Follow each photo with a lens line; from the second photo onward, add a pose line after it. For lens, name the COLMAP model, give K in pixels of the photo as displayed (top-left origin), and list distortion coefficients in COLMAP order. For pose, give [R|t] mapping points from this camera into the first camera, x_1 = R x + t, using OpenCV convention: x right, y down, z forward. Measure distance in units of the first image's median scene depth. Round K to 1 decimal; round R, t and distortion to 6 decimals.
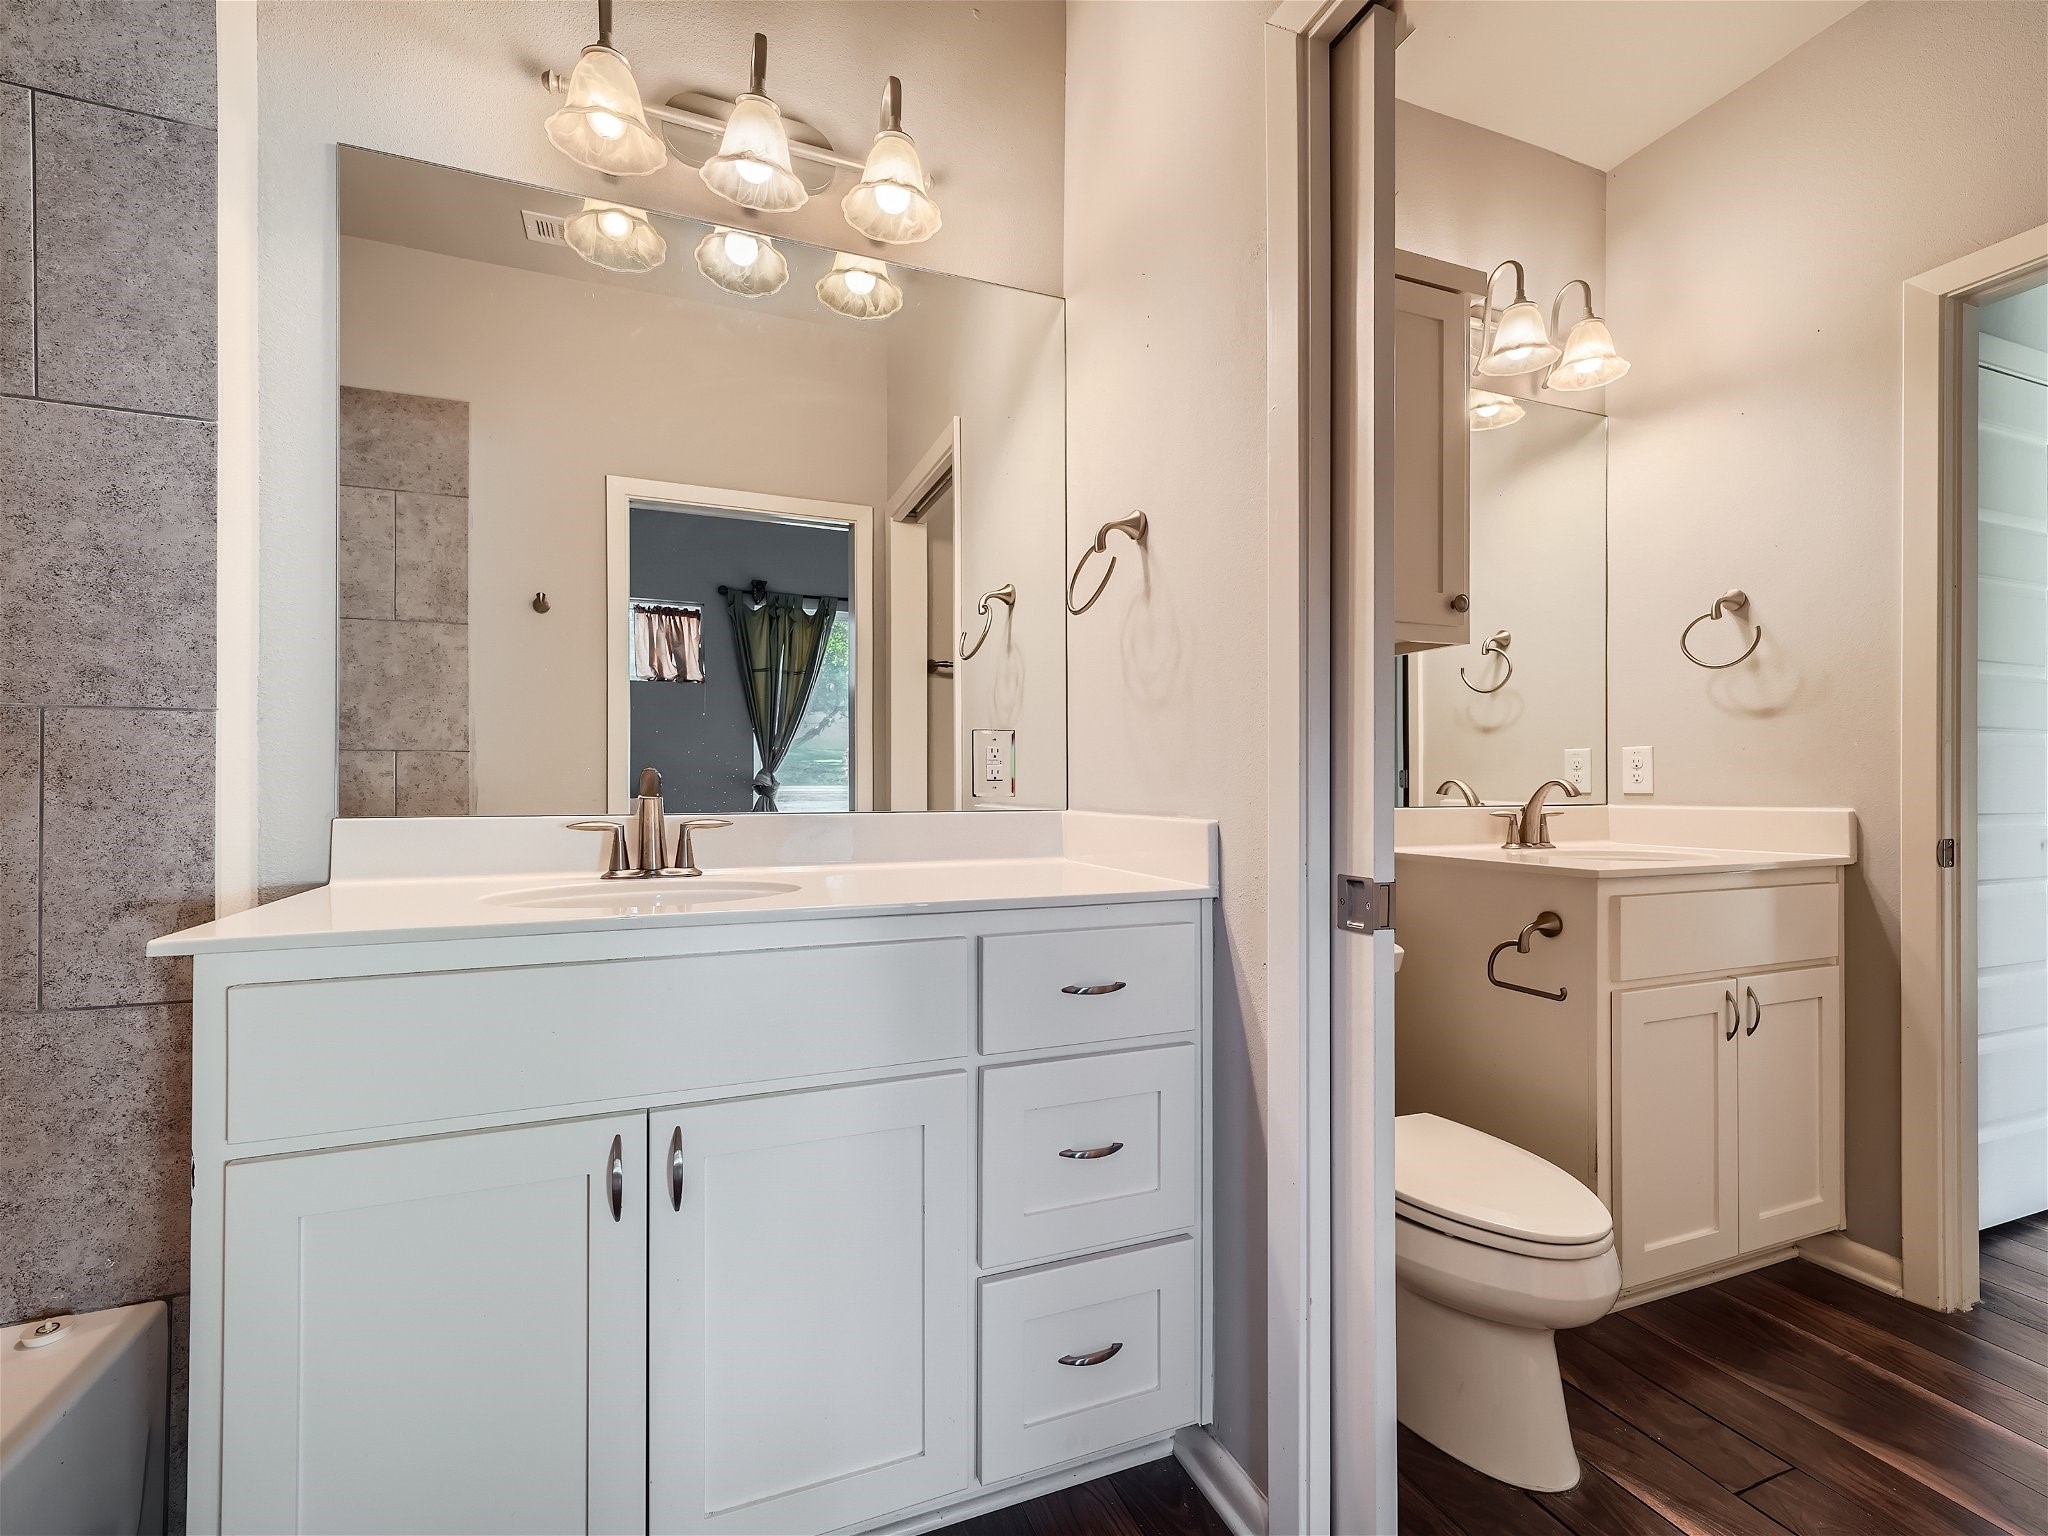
lens RADIAL K [[914.0, 0, 1022.9], [0, 914.0, 775.5], [0, 0, 1]] dist [0.002312, 0.000566]
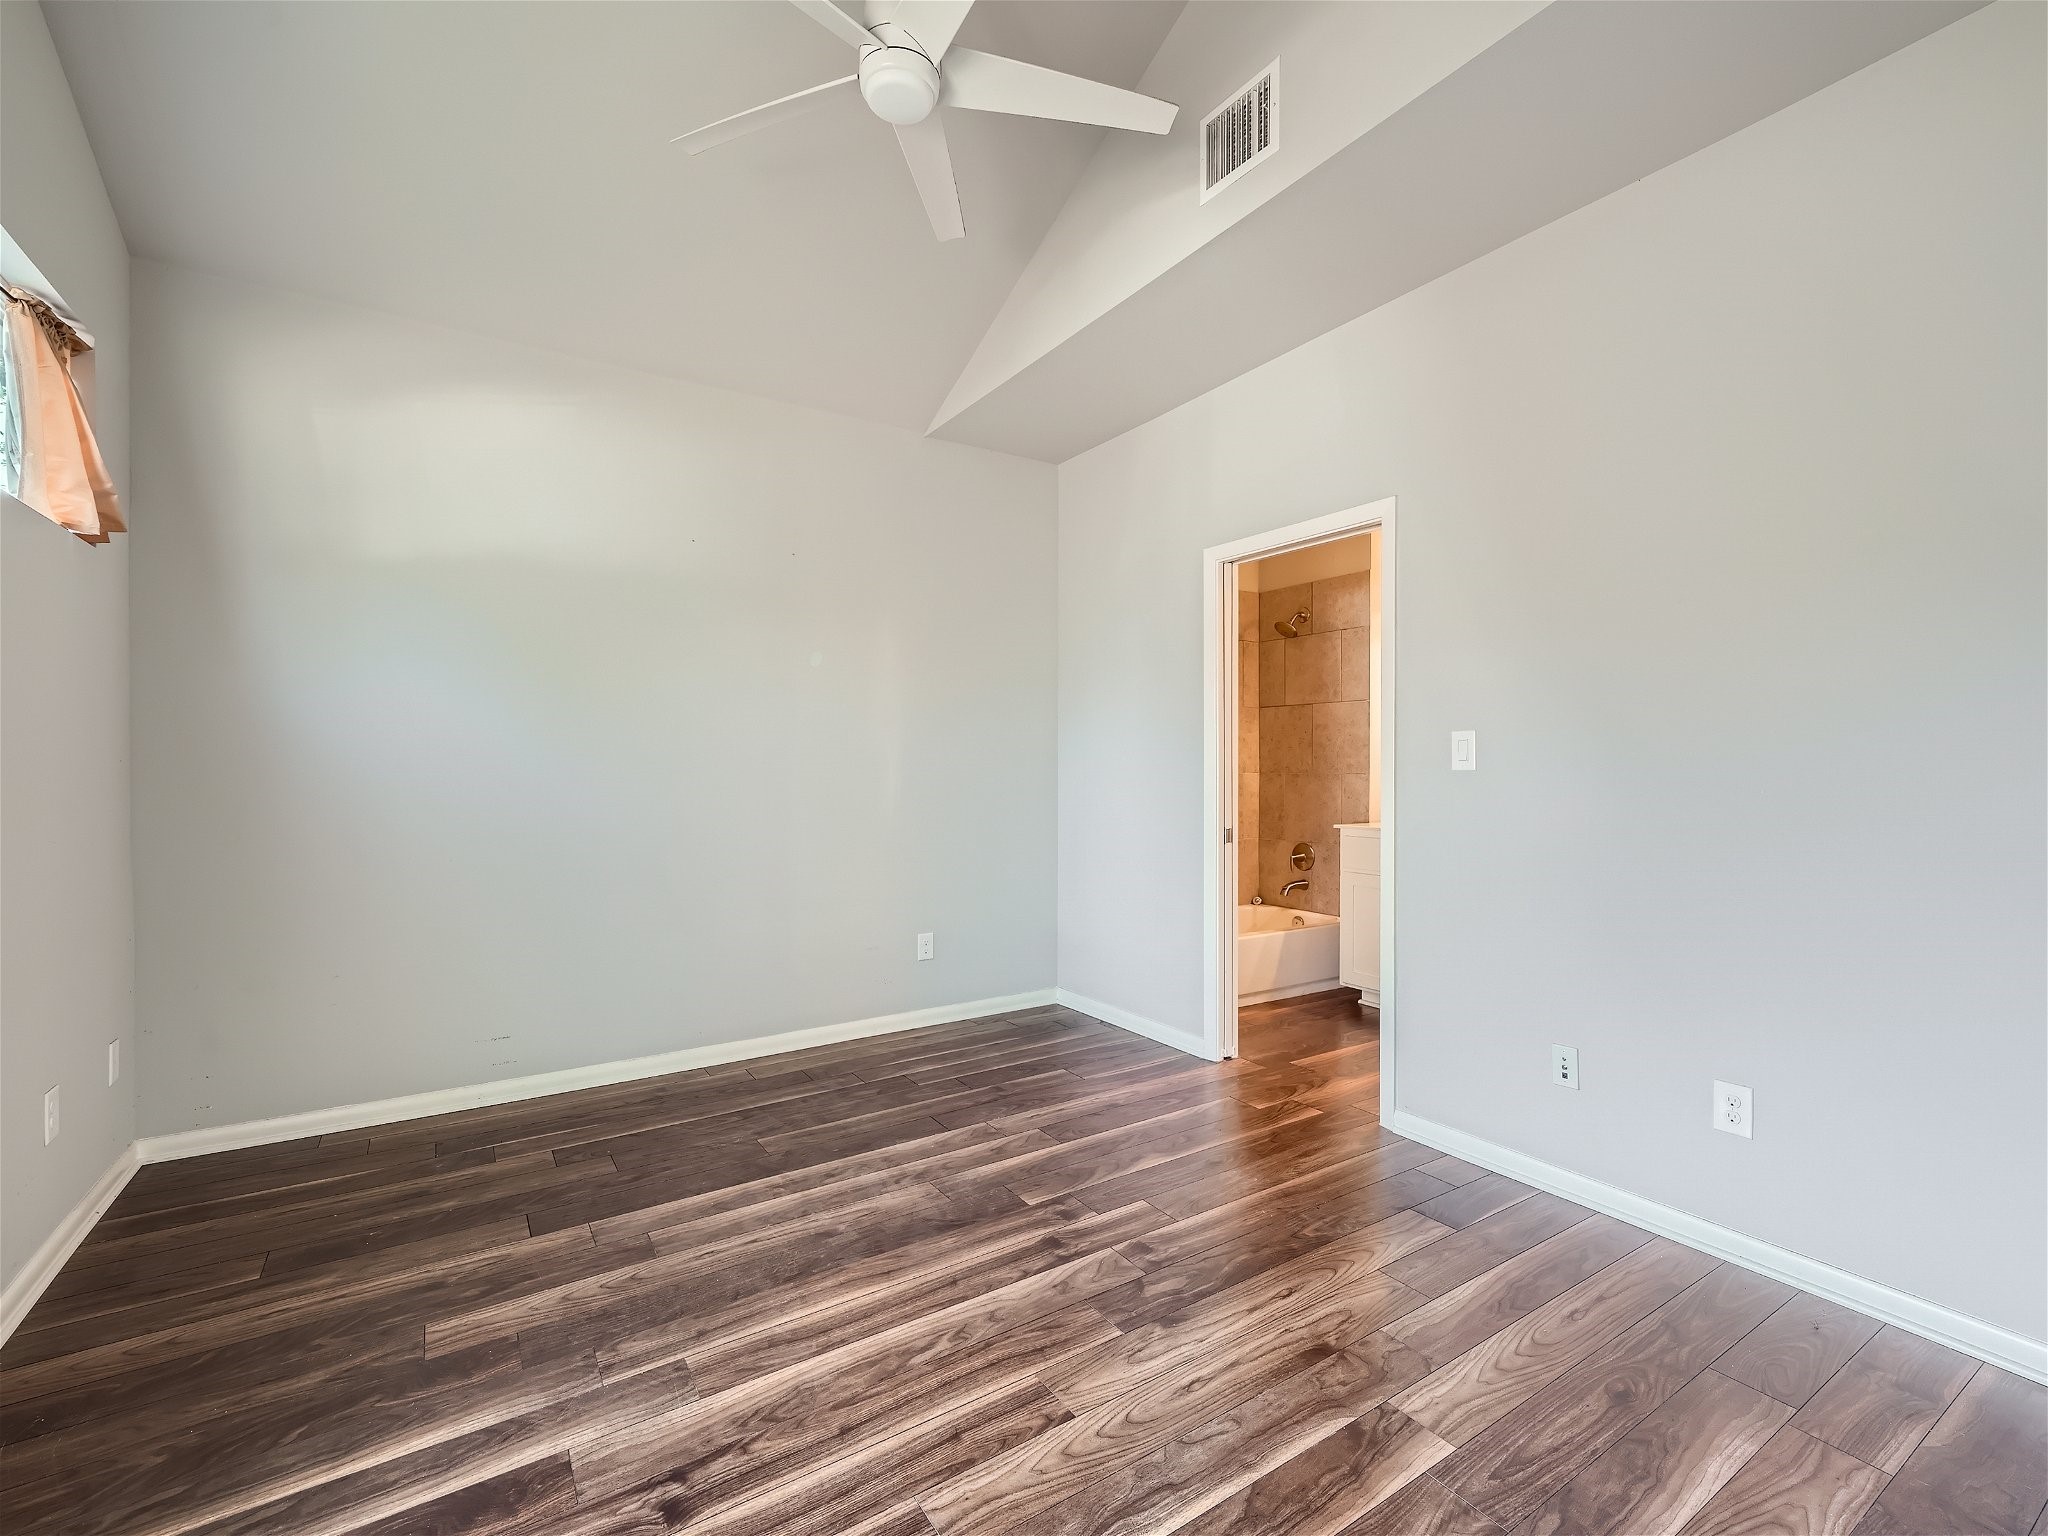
lens RADIAL K [[914.0, 0, 1036.3], [0, 914.0, 767.0], [0, 0, 1]] dist [0.002312, 0.000566]
pose [[0.207359, -0.002026, -0.978263, 2.249663], [0.003754, 0.999992, -0.001275, -0.084890], [0.978258, -0.003408, 0.207365, -1.027012]]
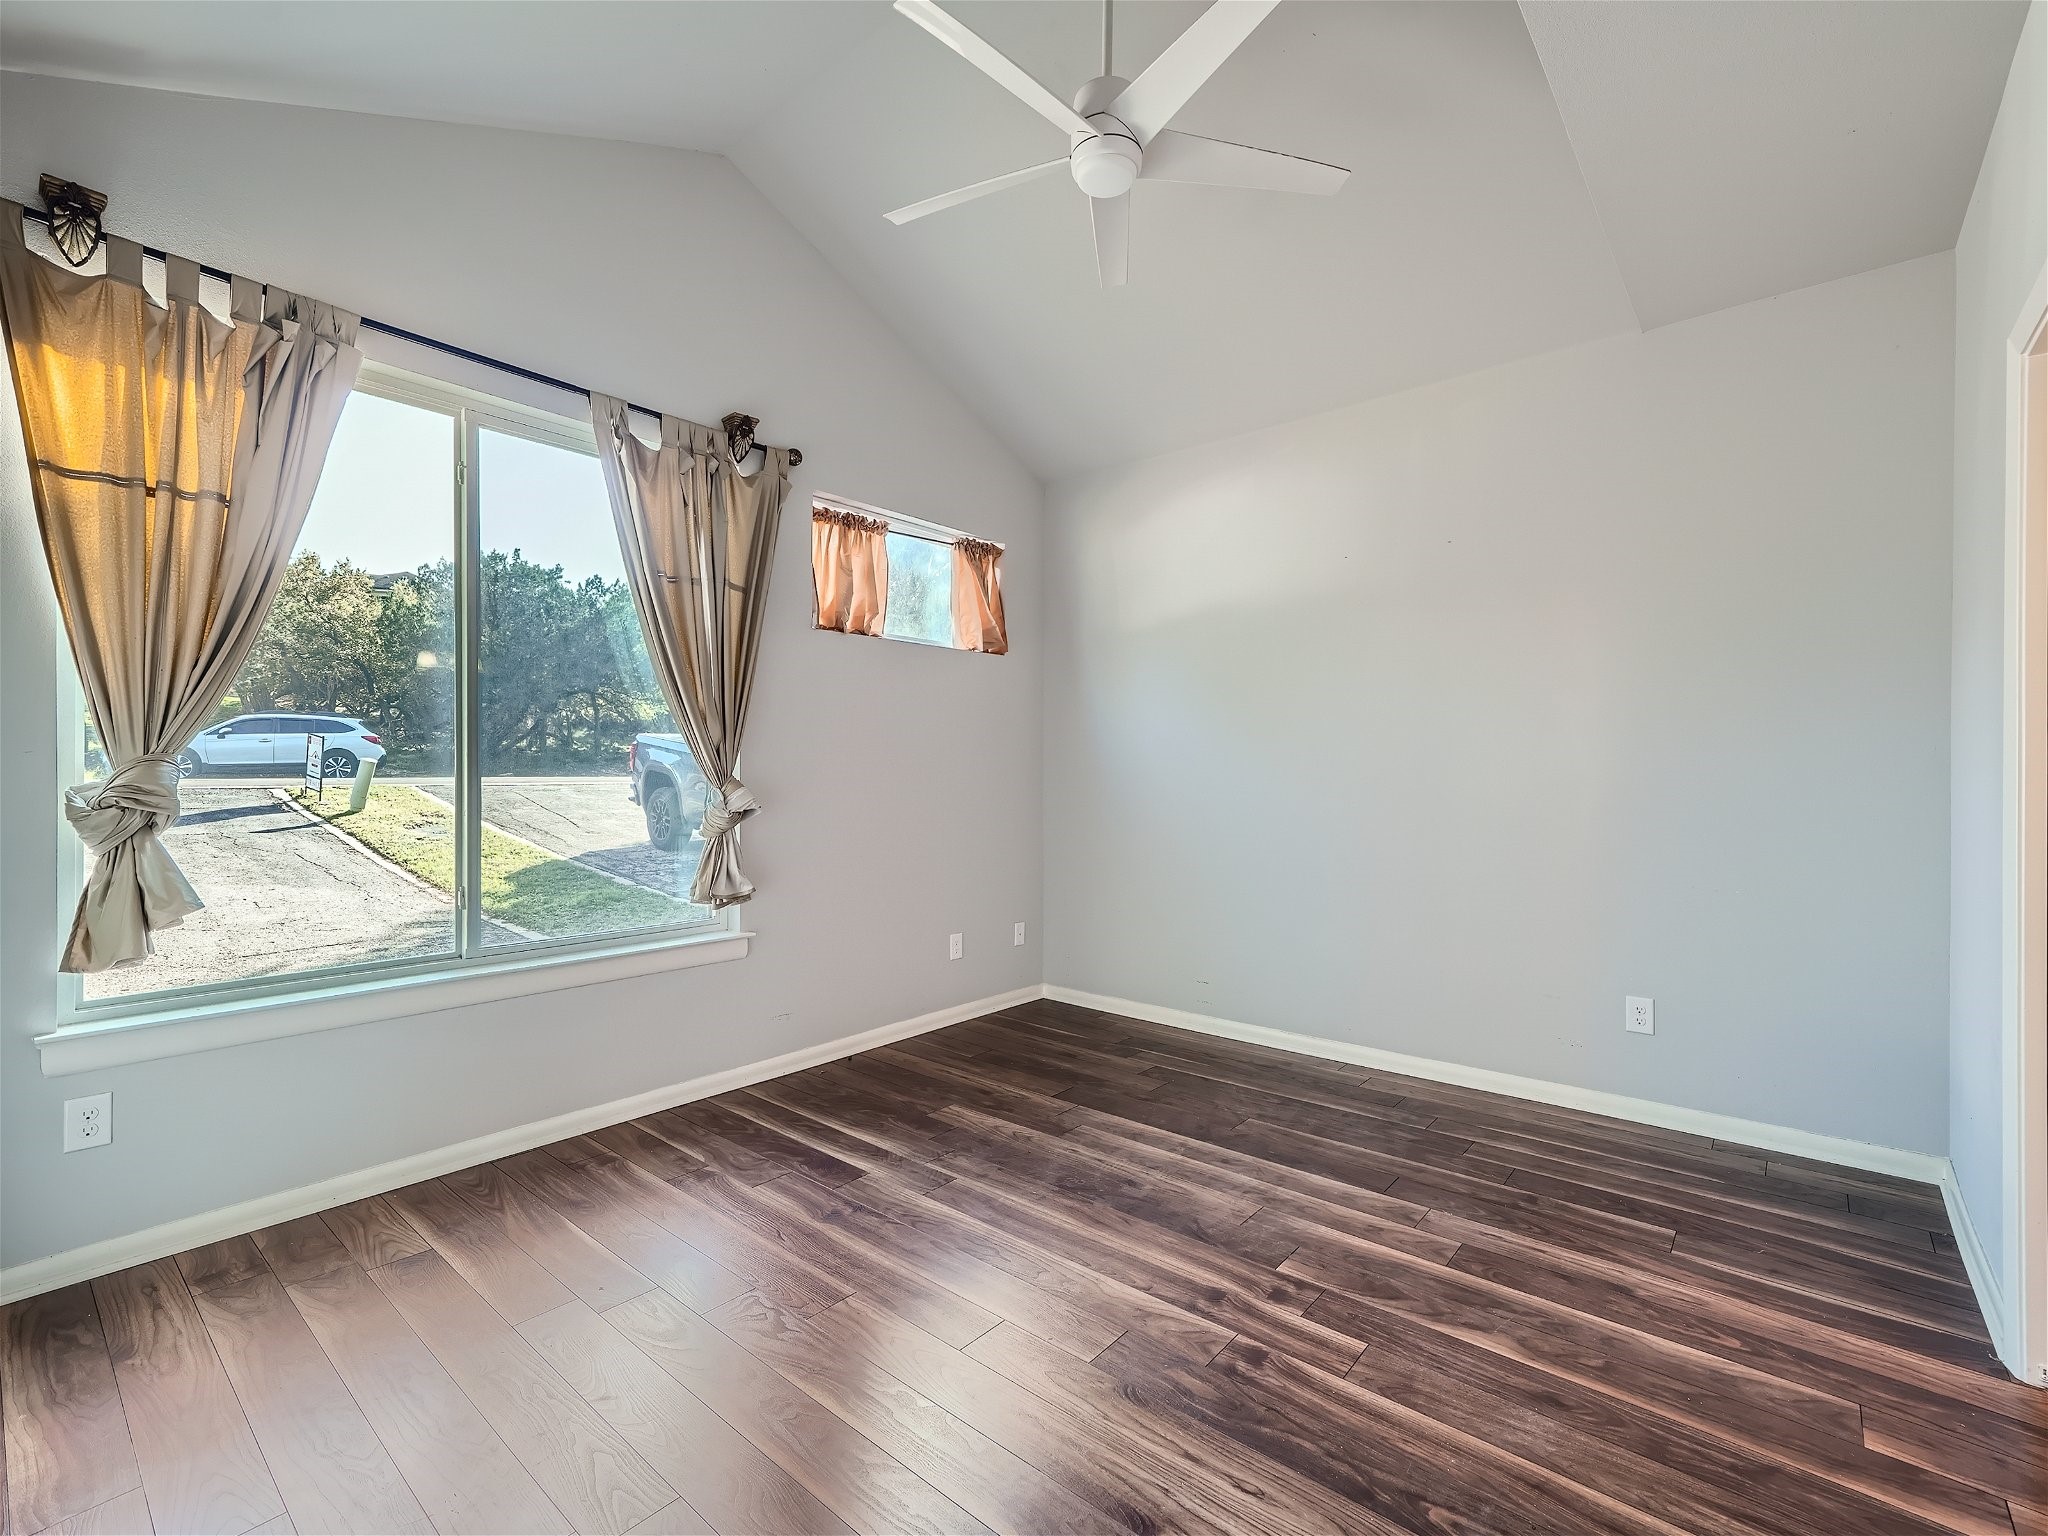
lens RADIAL K [[914.0, 0, 1014.9], [0, 914.0, 771.5], [0, 0, 1]] dist [0.002312, 0.000566]
pose [[-0.884989, -0.003664, -0.465598, 1.683625], [-0.002651, 0.999992, -0.002830, -0.090289], [0.465605, -0.001270, -0.884992, 0.420836]]
